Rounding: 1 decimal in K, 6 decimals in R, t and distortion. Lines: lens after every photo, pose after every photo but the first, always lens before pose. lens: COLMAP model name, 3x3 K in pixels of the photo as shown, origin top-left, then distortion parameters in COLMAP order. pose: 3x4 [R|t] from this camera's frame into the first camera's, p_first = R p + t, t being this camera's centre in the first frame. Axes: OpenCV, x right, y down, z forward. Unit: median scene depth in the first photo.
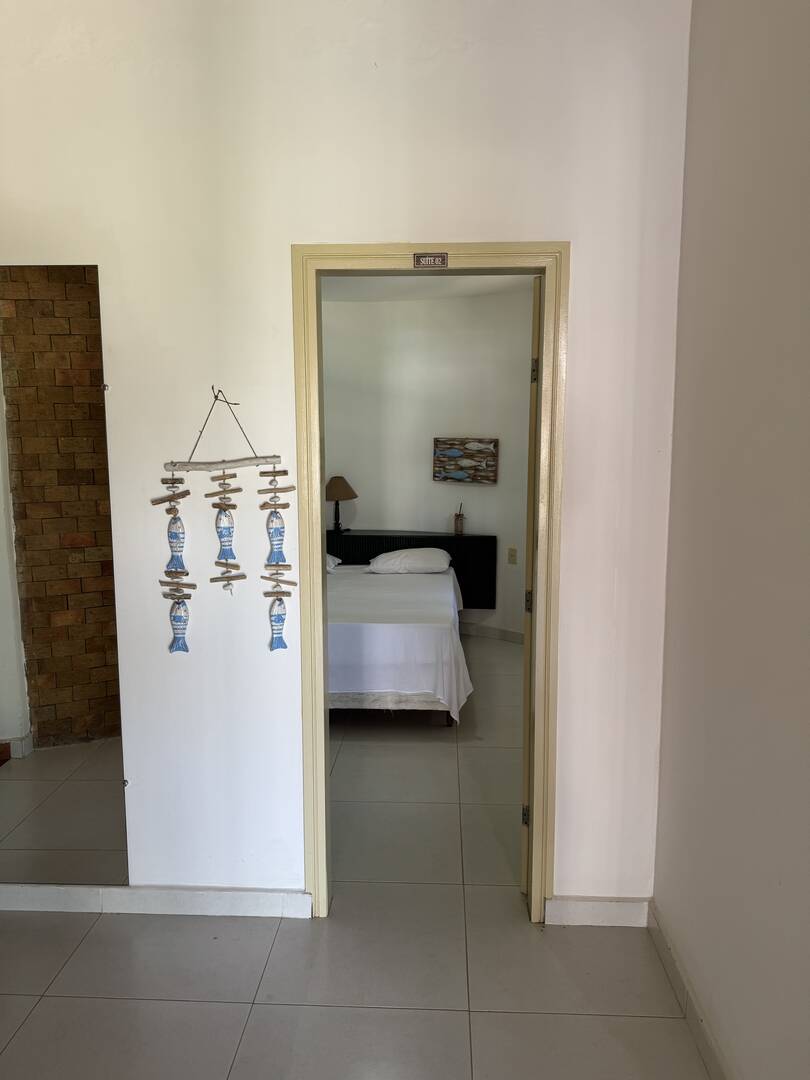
lens RADIAL K [[752.7, 0, 405.6], [0, 752.7, 526.7], [0, 0, 1]] dist [0.107617, -0.162360]
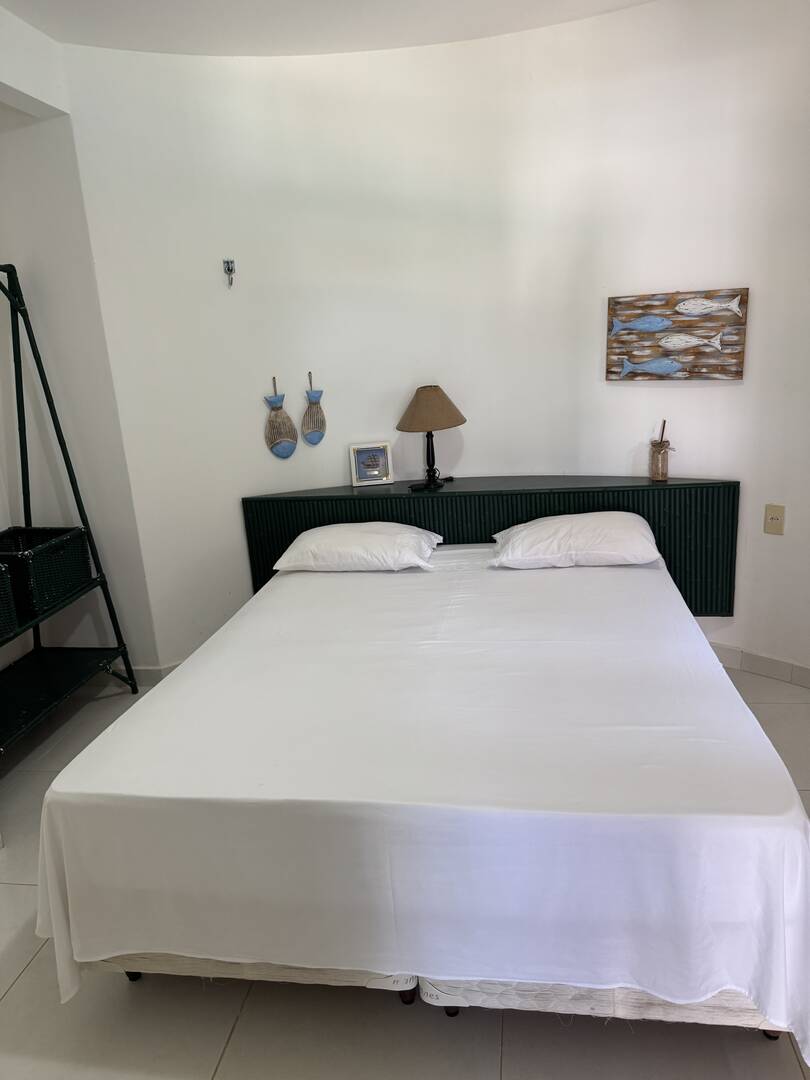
lens RADIAL K [[752.7, 0, 405.6], [0, 752.7, 526.7], [0, 0, 1]] dist [0.107617, -0.162360]
pose [[0.993696, -0.042025, -0.103936, -0.054510], [0.056100, 0.989059, 0.136437, -0.041372], [0.097065, -0.141408, 0.985181, 0.451135]]
